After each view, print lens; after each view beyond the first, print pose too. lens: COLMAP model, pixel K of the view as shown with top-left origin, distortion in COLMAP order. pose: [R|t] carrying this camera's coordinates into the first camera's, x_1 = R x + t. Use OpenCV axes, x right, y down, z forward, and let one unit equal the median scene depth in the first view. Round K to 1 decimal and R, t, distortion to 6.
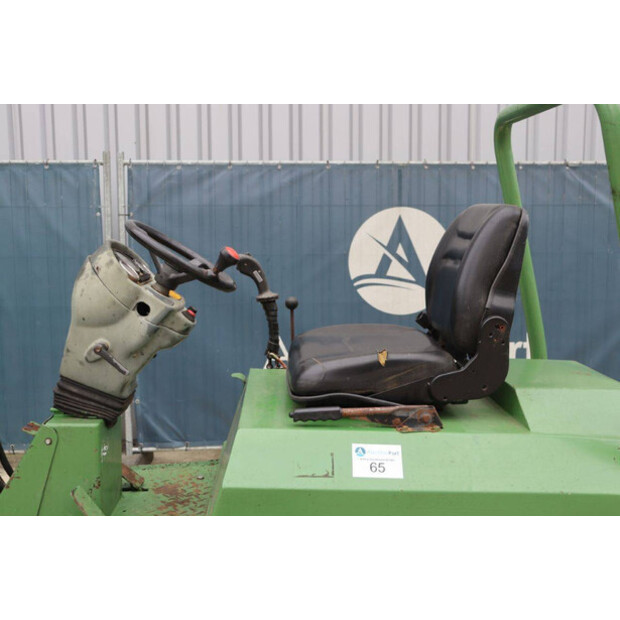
lens RADIAL K [[677.2, 0, 310.0], [0, 677.2, 310.0], [0, 0, 1]] dist [-0.017781, -0.007467]
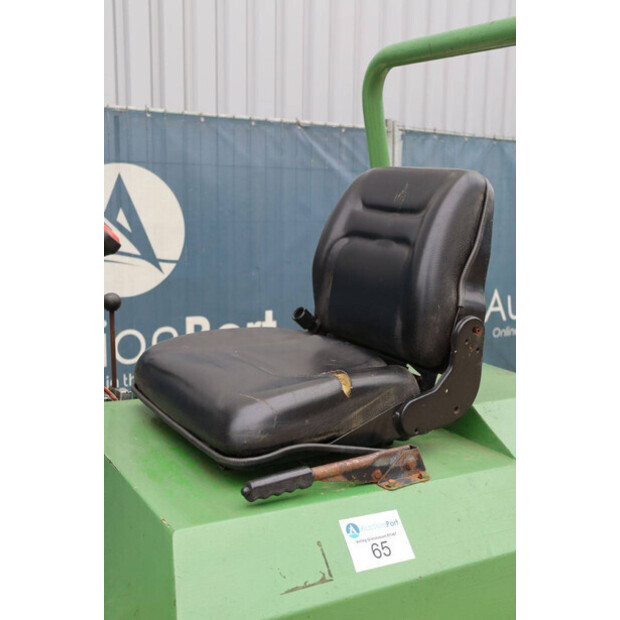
lens RADIAL K [[740.0, 0, 309.0], [0, 740.0, 295.9], [0, 0, 1]] dist [-0.007260, -0.000711]
pose [[0.871070, -0.042925, 0.489279, -0.275803], [0.030981, 0.998992, 0.032487, -0.043996], [-0.490181, -0.013140, 0.871522, 0.333216]]
